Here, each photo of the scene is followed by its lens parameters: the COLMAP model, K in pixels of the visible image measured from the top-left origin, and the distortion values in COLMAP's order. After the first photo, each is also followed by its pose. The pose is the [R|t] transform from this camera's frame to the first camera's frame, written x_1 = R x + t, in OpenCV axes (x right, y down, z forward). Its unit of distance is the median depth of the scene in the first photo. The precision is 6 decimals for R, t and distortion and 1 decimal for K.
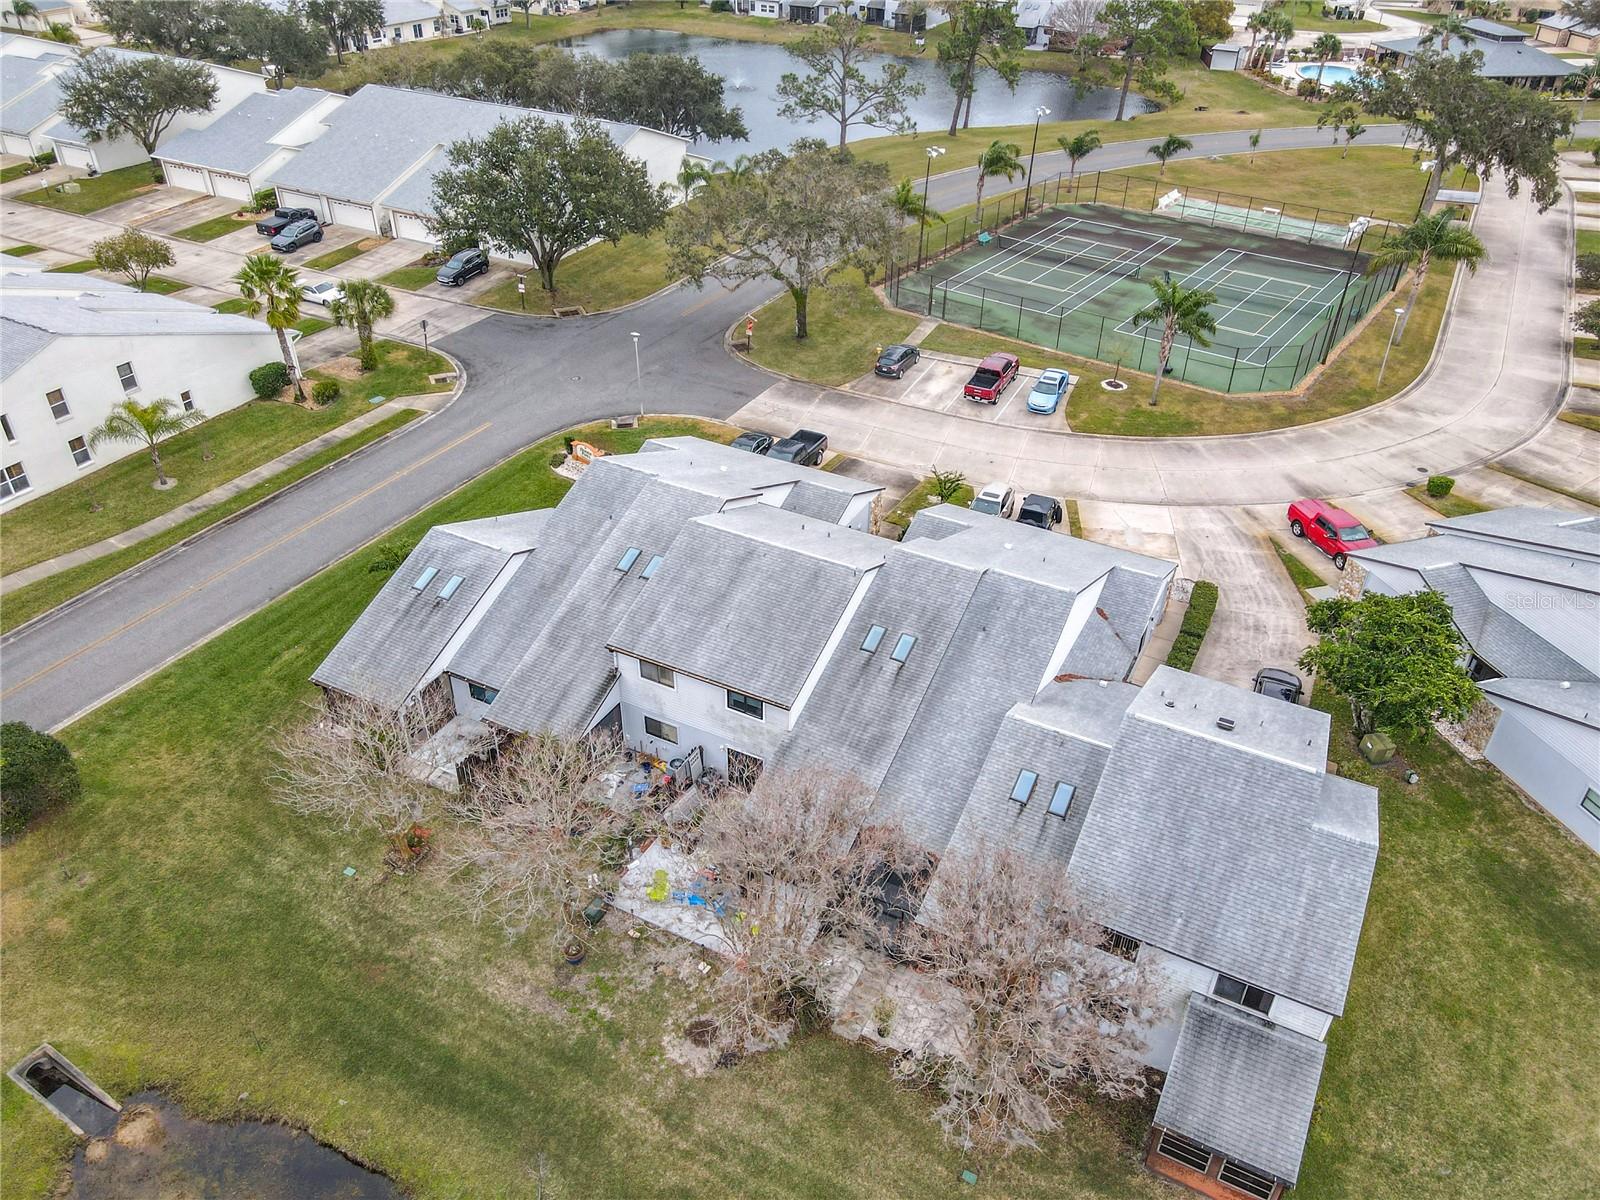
lens RADIAL K [[1162.7, 0, 806.0], [0, 1162.7, 589.5], [0, 0, 1]] dist [-0.001669, 0.052033]
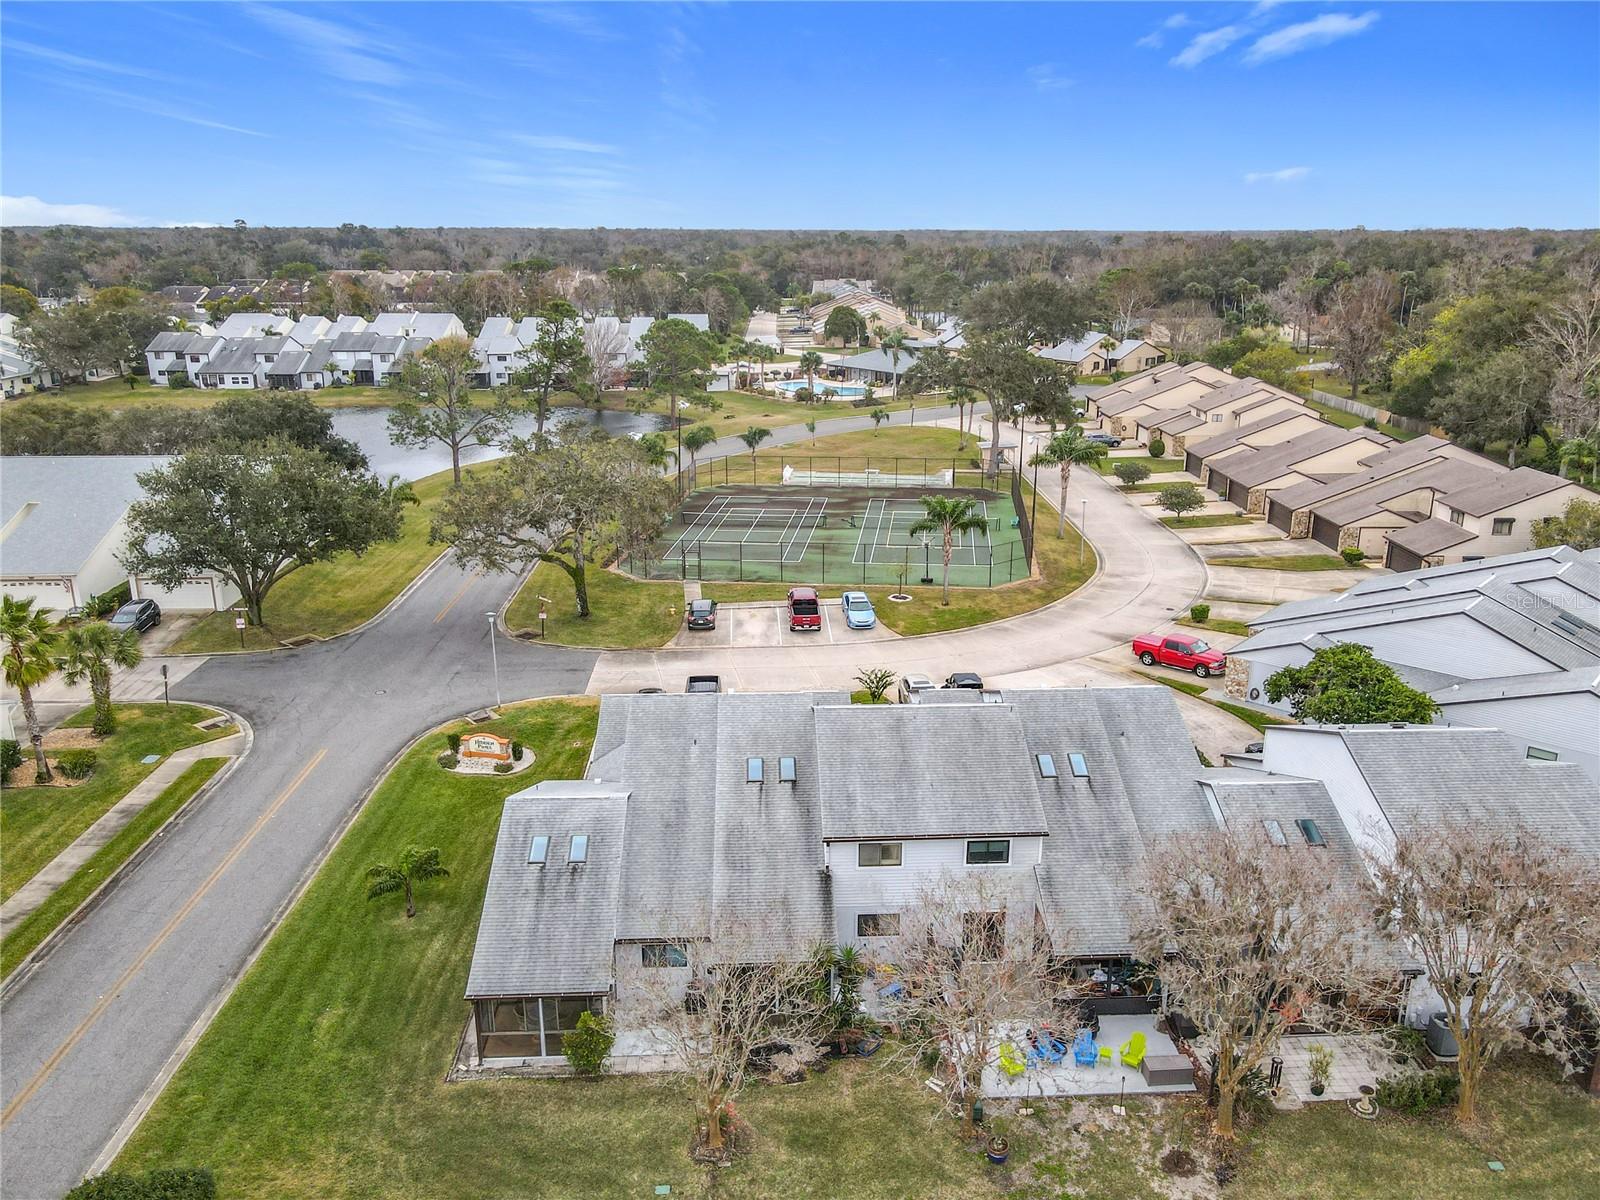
lens RADIAL K [[1204.2, 0, 800.7], [0, 1204.2, 612.3], [0, 0, 1]] dist [-0.001280, 0.008705]
pose [[0.867896, -0.166283, 0.468089, -0.358292], [0.290585, 0.934209, -0.206914, 0.042947], [-0.402886, 0.315600, 0.859116, 0.085523]]
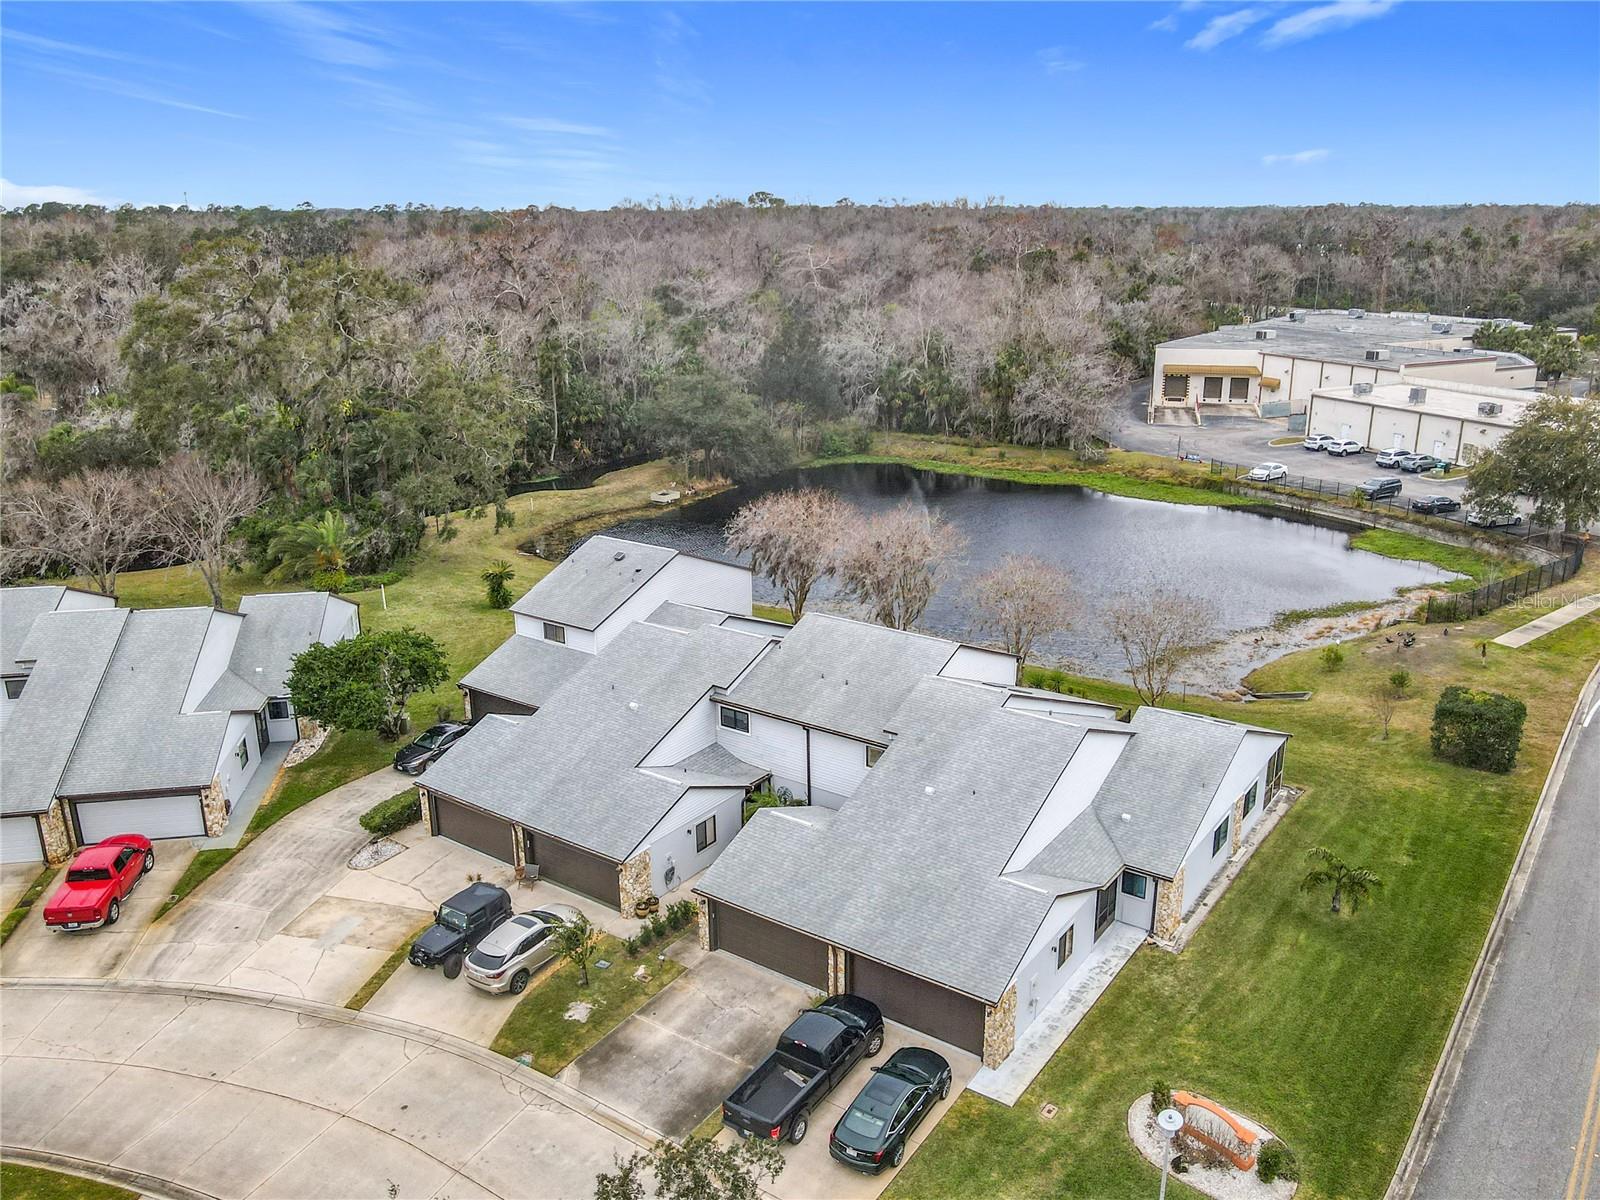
lens RADIAL K [[1260.4, 0, 824.1], [0, 1260.4, 603.8], [0, 0, 1]] dist [-0.001010, 0.010873]
pose [[-0.992264, -0.049039, 0.114050, -0.068980], [0.059490, 0.618508, 0.783523, -0.625269], [-0.108965, 0.784246, -0.610806, 1.074776]]
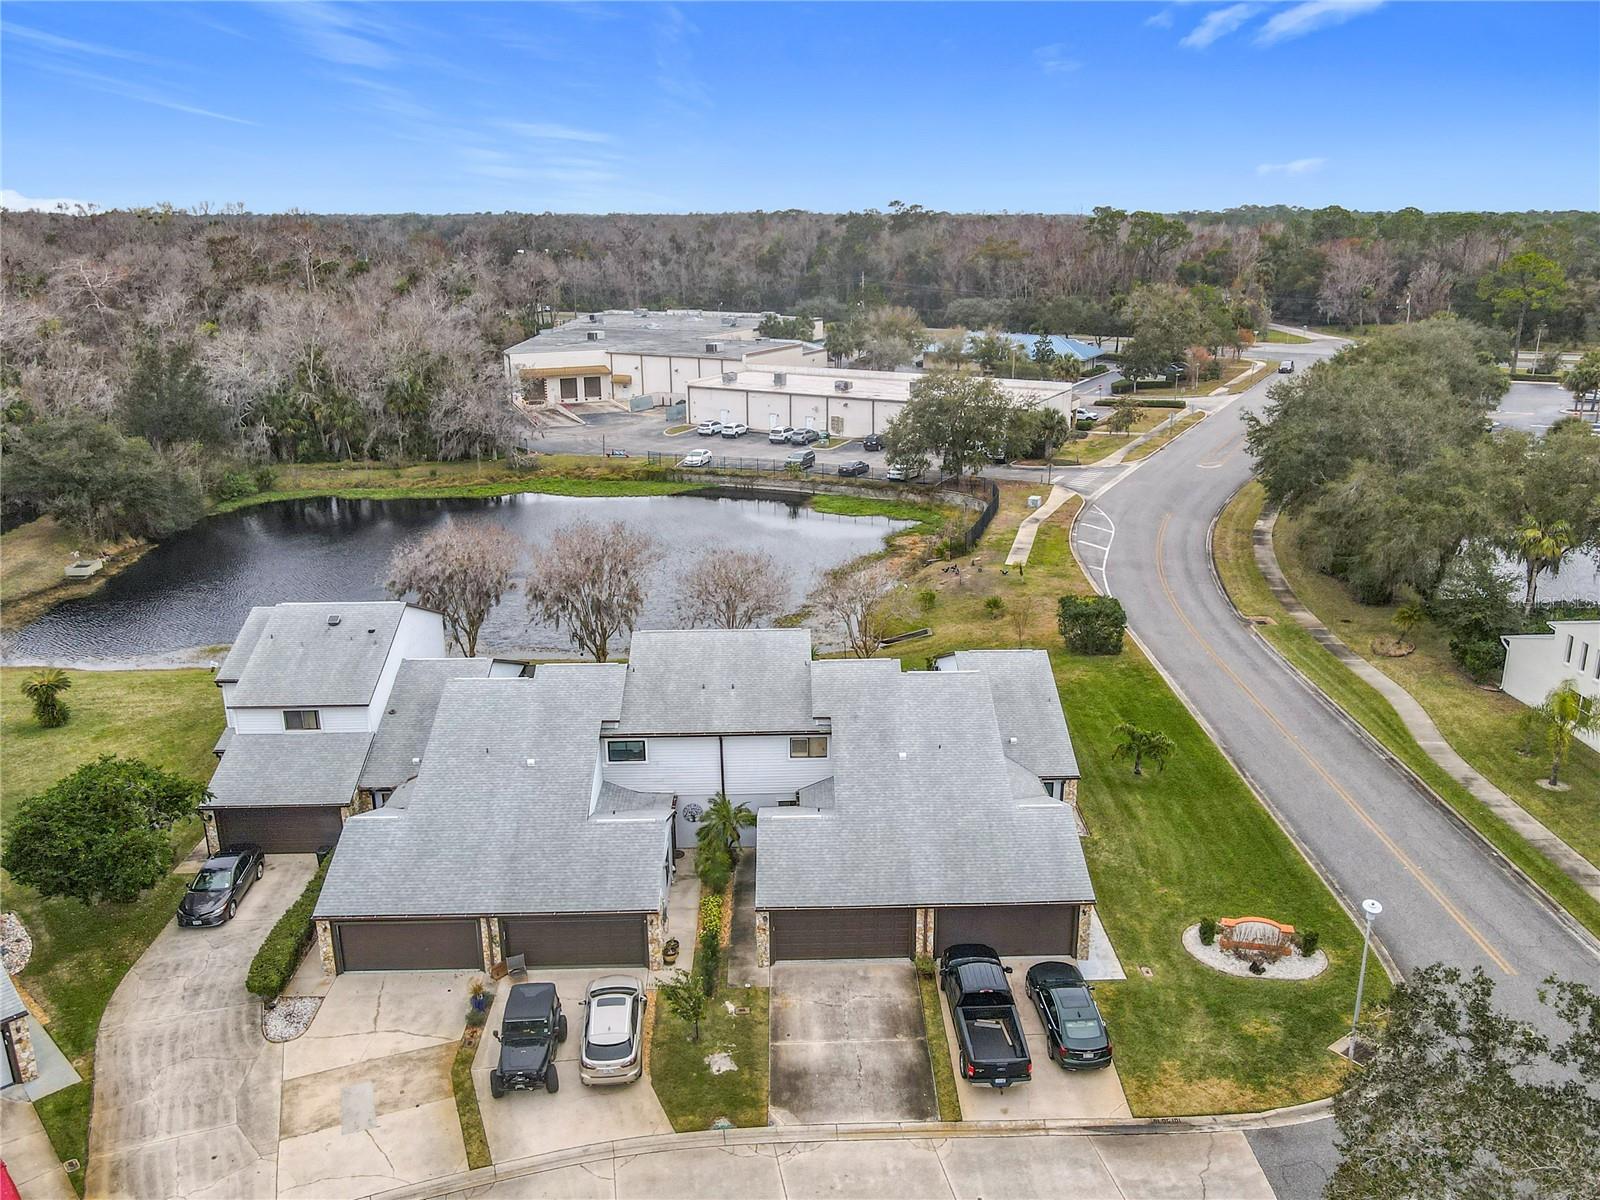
lens RADIAL K [[1260.4, 0, 824.1], [0, 1260.4, 603.8], [0, 0, 1]] dist [-0.001010, 0.010873]
pose [[-0.867961, 0.134429, -0.478092, 0.292581], [-0.289397, 0.645432, 0.706872, -0.594727], [0.403600, 0.751896, -0.521306, 1.035201]]
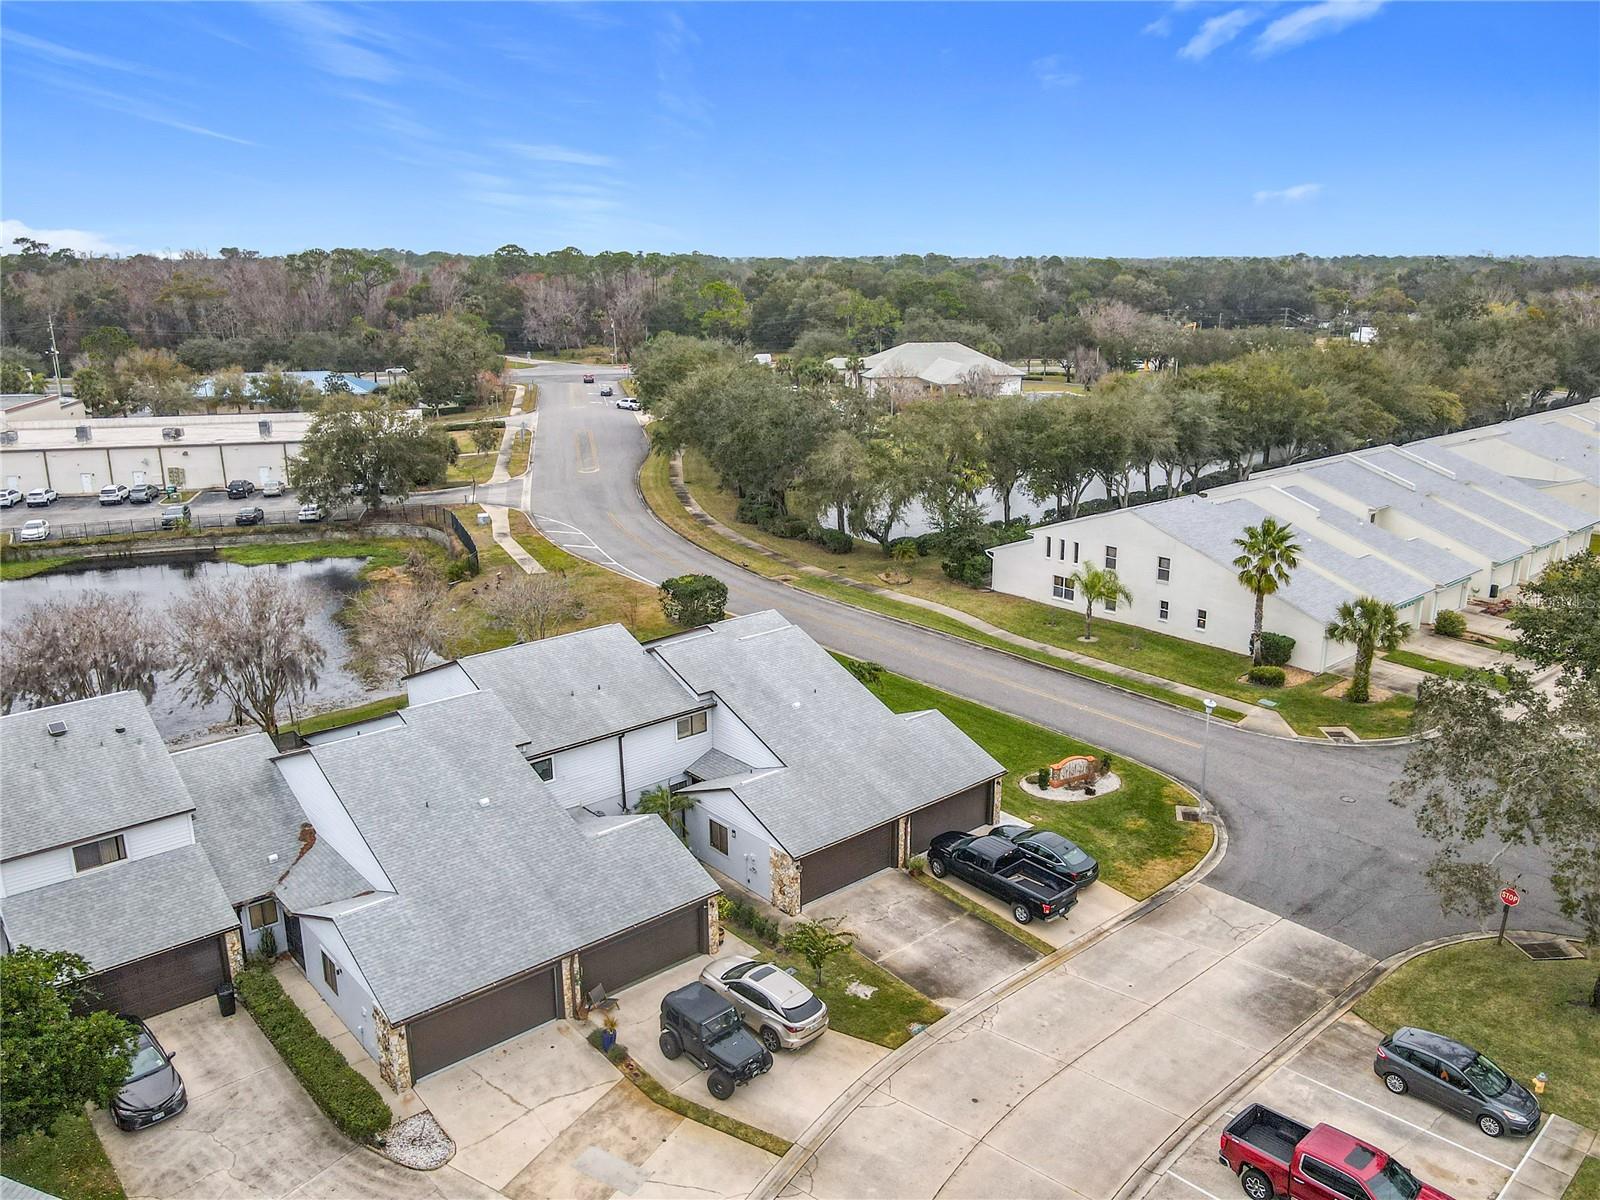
lens RADIAL K [[1233.8, 0, 838.7], [0, 1233.8, 579.1], [0, 0, 1]] dist [-0.022771, 0.002830]
pose [[-0.342735, 0.224005, -0.912335, 0.576149], [-0.534021, 0.752530, 0.385383, -0.424588], [0.772887, 0.619290, -0.138295, 0.835544]]
